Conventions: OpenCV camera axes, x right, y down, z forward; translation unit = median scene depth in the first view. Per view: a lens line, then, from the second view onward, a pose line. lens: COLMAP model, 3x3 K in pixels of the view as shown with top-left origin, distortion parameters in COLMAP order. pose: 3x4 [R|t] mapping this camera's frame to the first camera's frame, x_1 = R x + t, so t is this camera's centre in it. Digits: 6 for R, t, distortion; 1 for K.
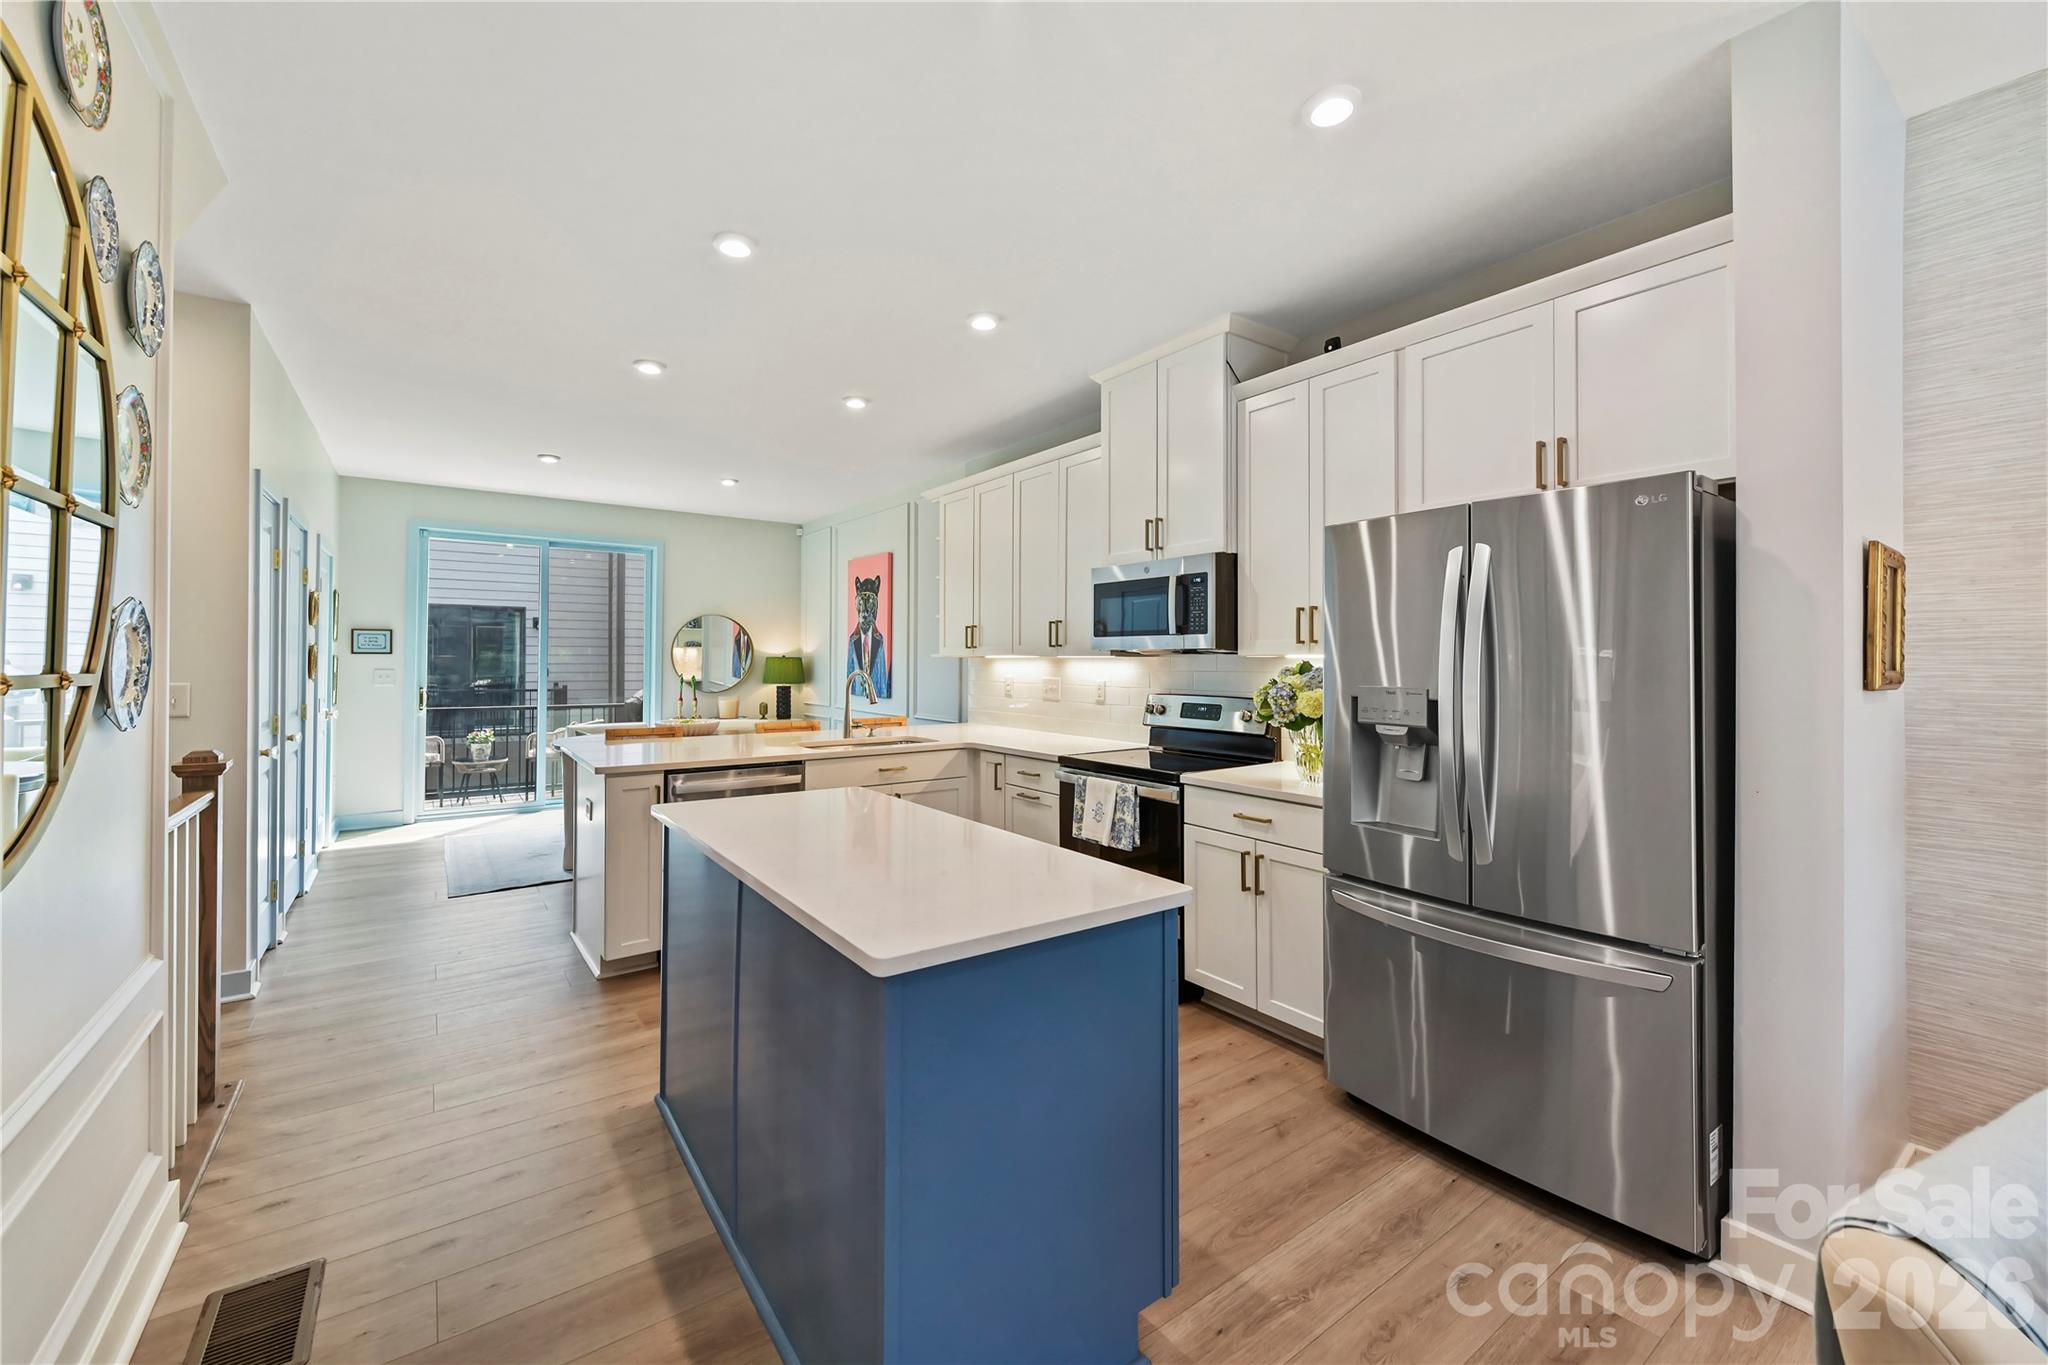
lens RADIAL K [[806.2, 0, 1028.4], [0, 806.2, 656.7], [0, 0, 1]] dist [0.000320, -0.000118]
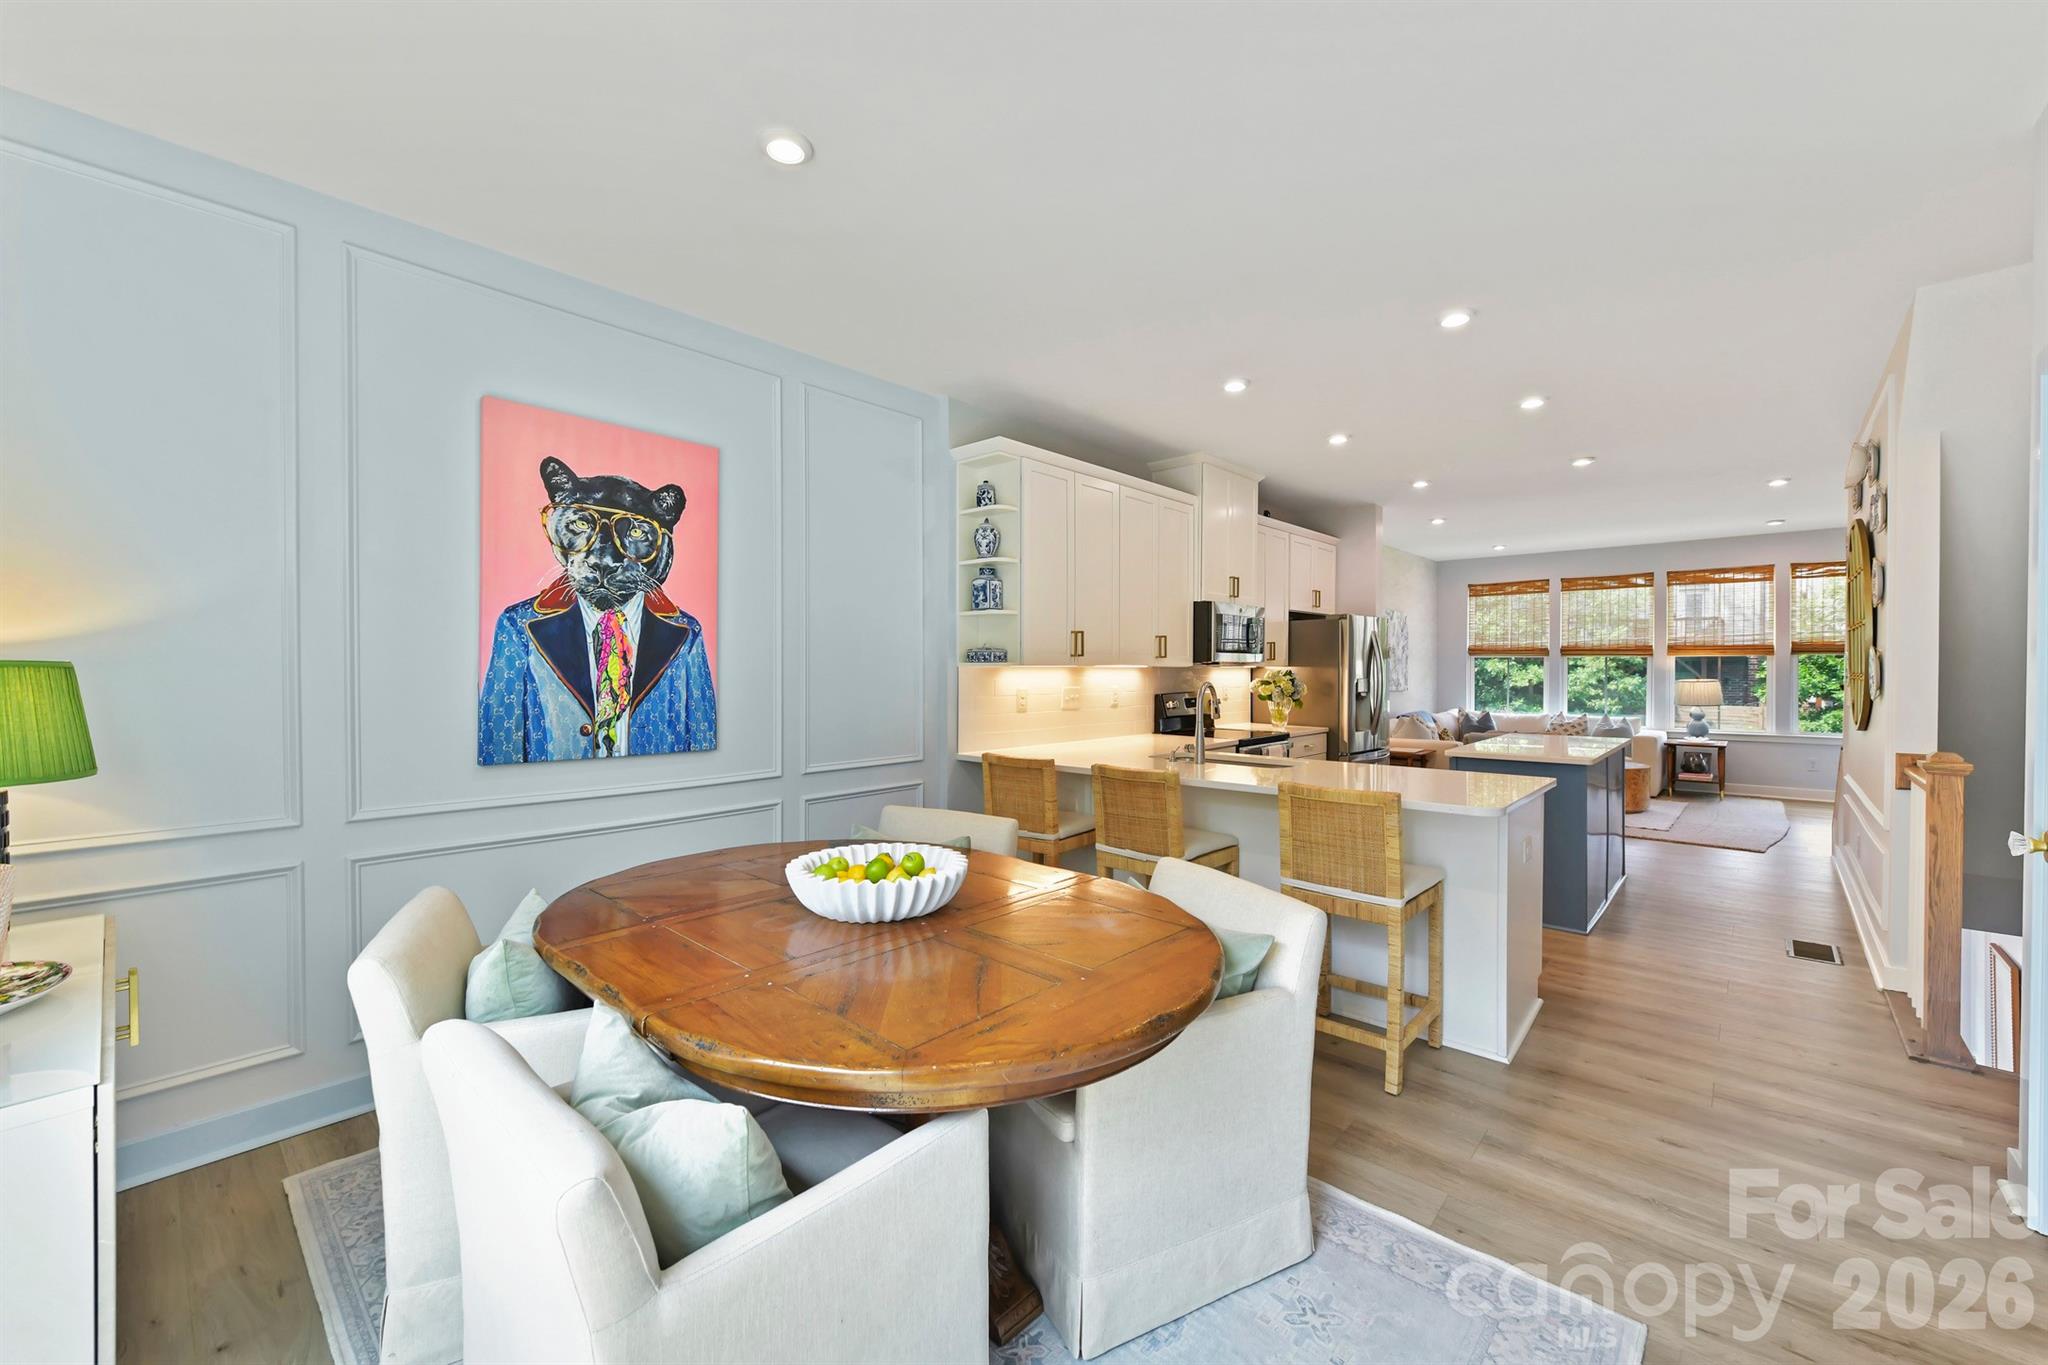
lens RADIAL K [[810.5, 0, 1028.3], [0, 810.5, 670.5], [0, 0, 1]] dist [0.001719, 0.000007]
pose [[-0.197793, -0.008348, 0.980208, -1.258425], [-0.005501, 0.999957, 0.007406, -0.002110], [-0.980228, -0.003928, -0.197830, 1.660074]]
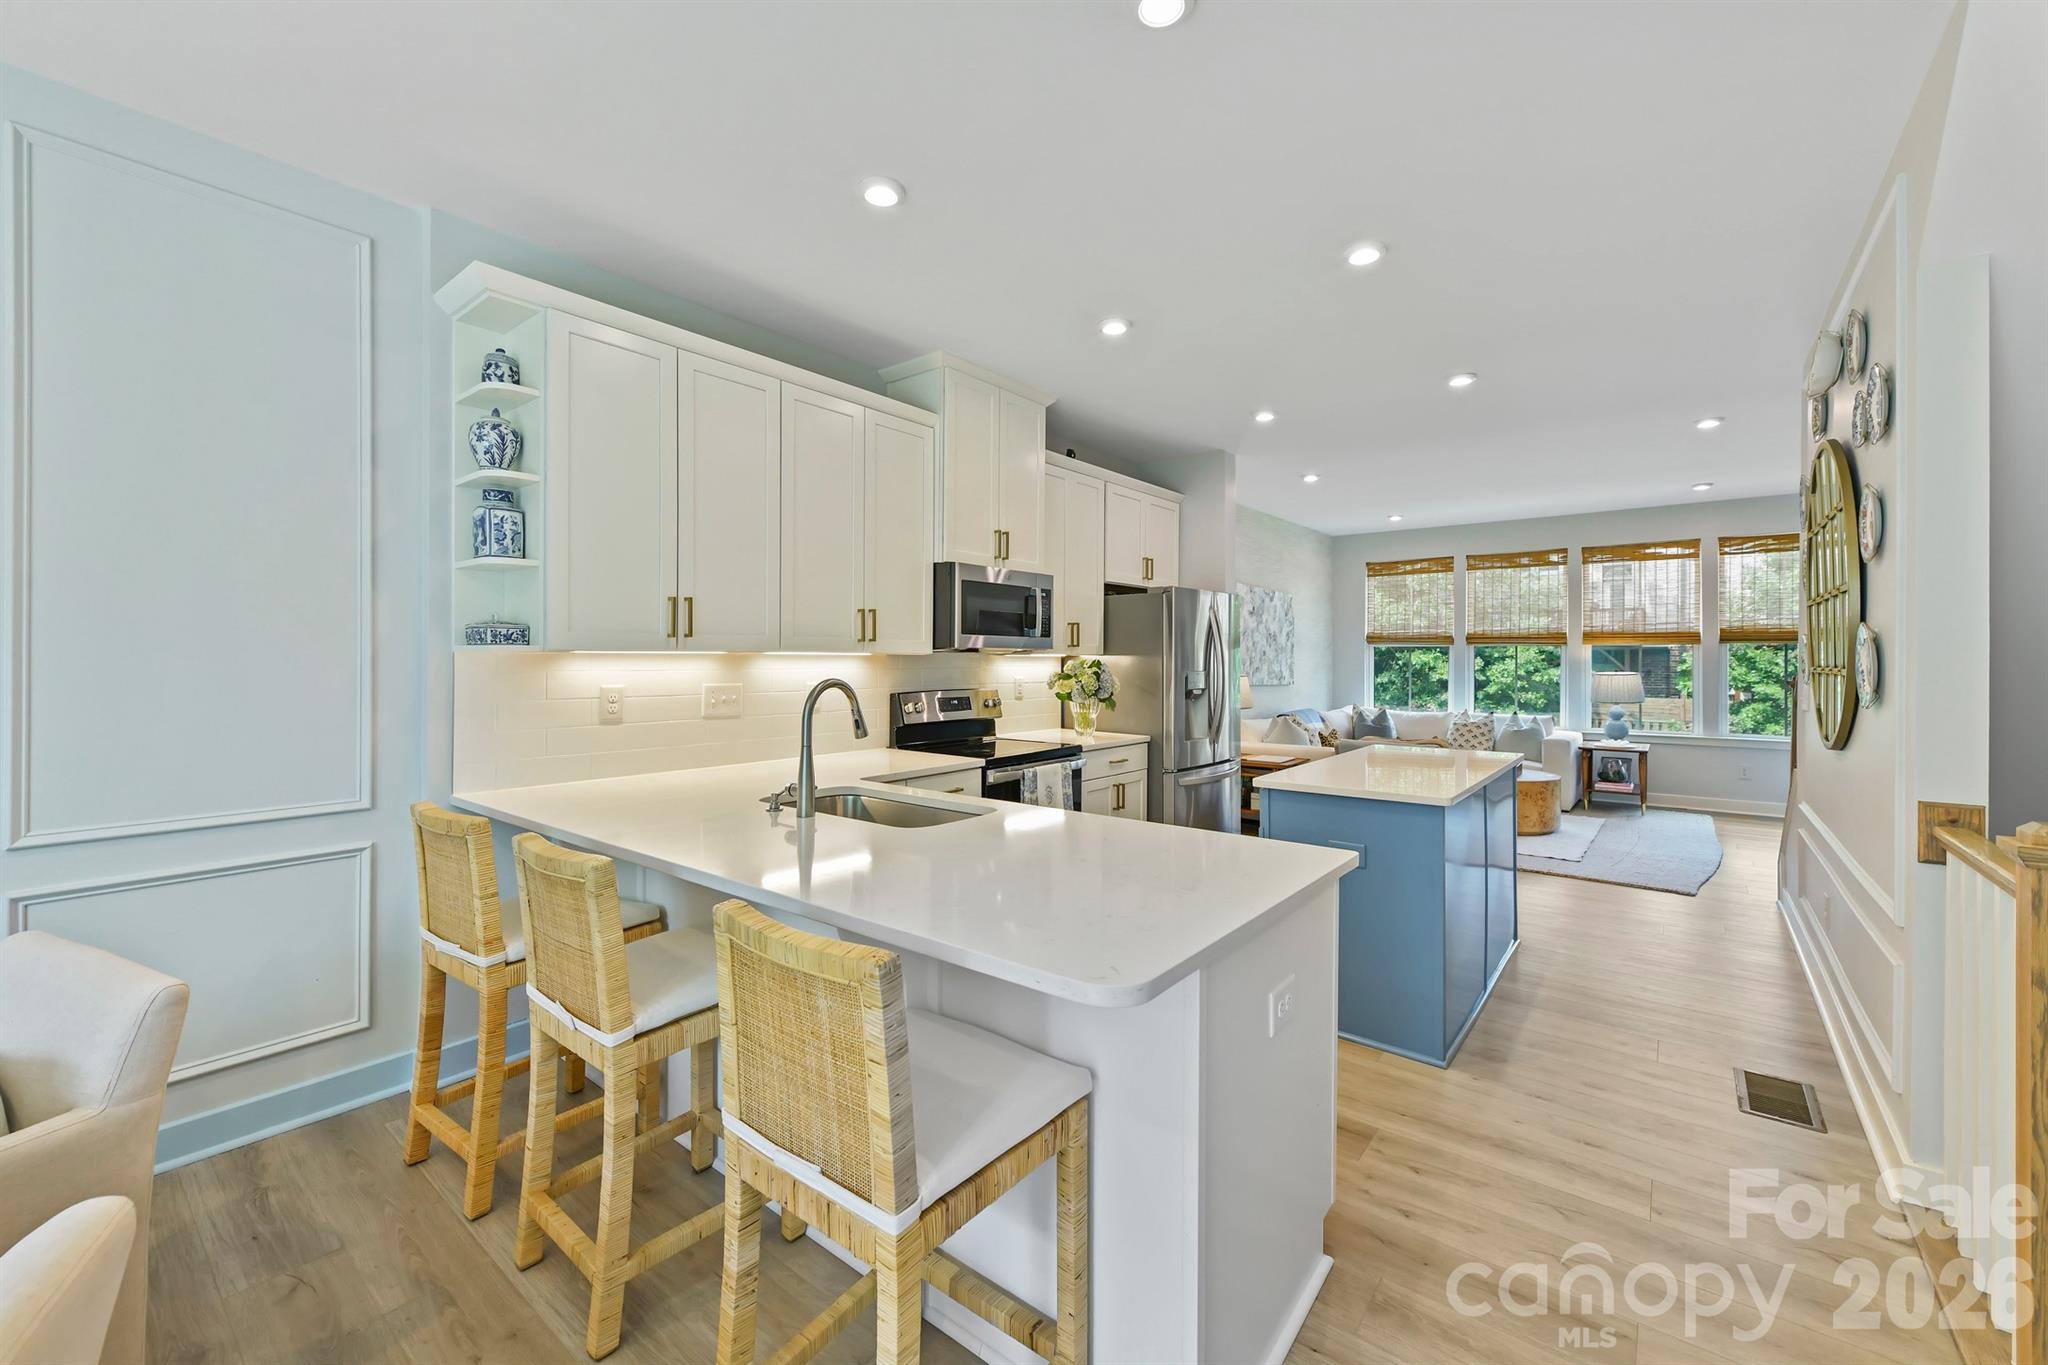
lens RADIAL K [[820.3, 0, 1028.2], [0, 820.3, 653.1], [0, 0, 1]] dist [0.002999, 0.000374]
pose [[-0.259684, 0.000051, 0.965694, -0.930393], [-0.008270, 0.999963, -0.002277, -0.000241], [-0.965658, -0.008578, -0.259674, 1.235743]]
